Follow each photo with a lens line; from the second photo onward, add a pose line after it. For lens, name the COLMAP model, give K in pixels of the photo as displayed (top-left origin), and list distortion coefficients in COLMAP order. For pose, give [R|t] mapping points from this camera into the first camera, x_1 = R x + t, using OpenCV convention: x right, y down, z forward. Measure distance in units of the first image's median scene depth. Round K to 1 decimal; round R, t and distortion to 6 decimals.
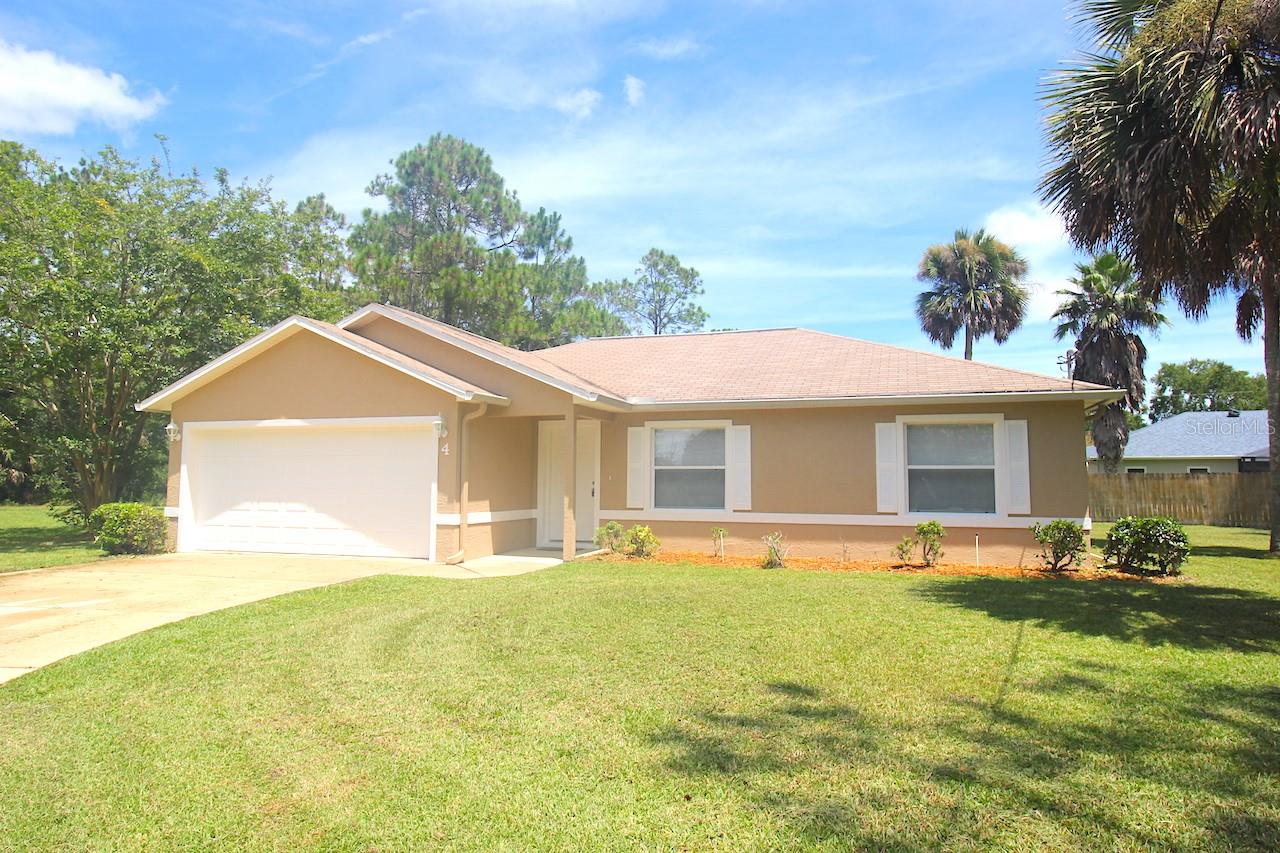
lens RADIAL K [[838.8, 0, 640.7], [0, 838.8, 429.6], [0, 0, 1]] dist [0.002357, -0.000538]
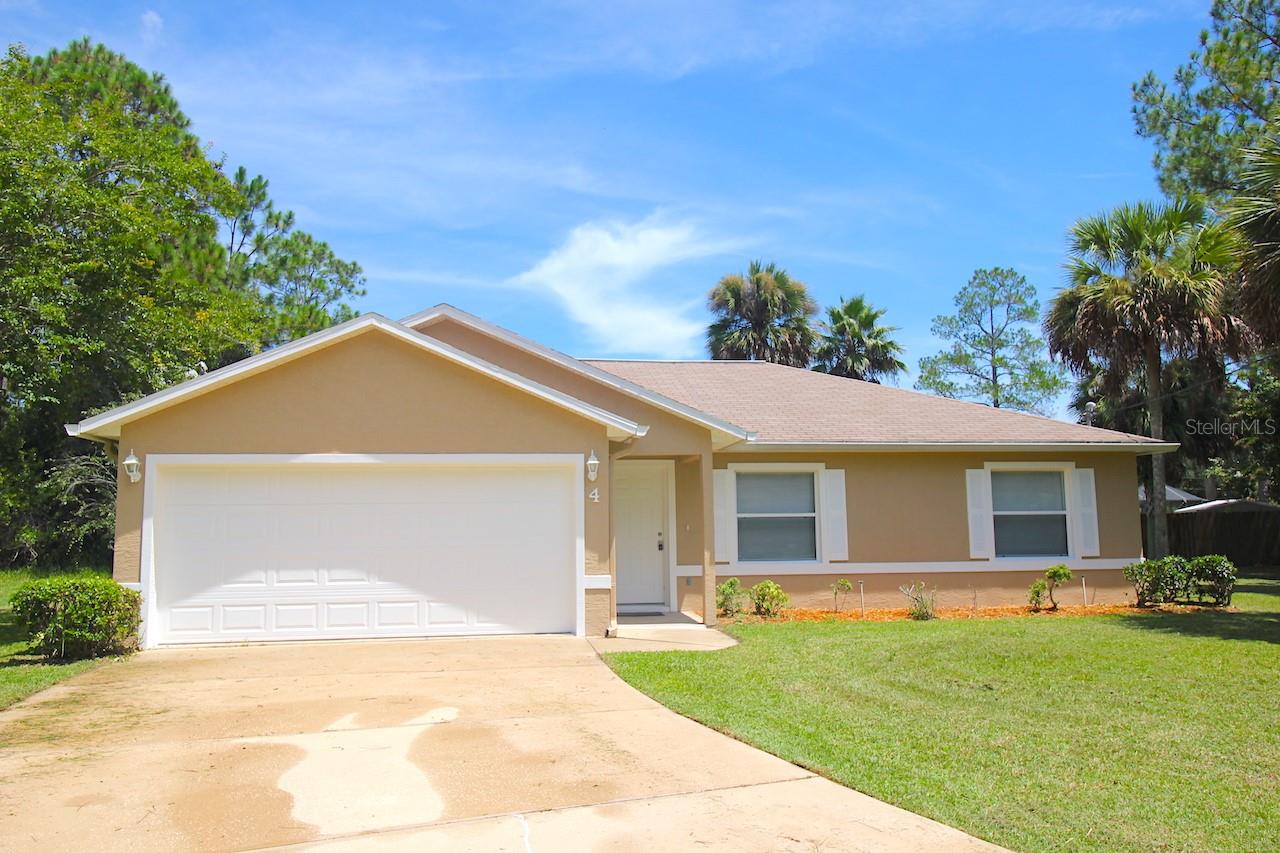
lens RADIAL K [[1034.4, 0, 633.9], [0, 1034.4, 427.3], [0, 0, 1]] dist [0.007765, -0.001404]
pose [[0.881511, 0.030868, 0.471154, -0.604001], [-0.012791, 0.999056, -0.041523, -0.001267], [-0.471991, 0.030577, 0.881073, 0.087783]]
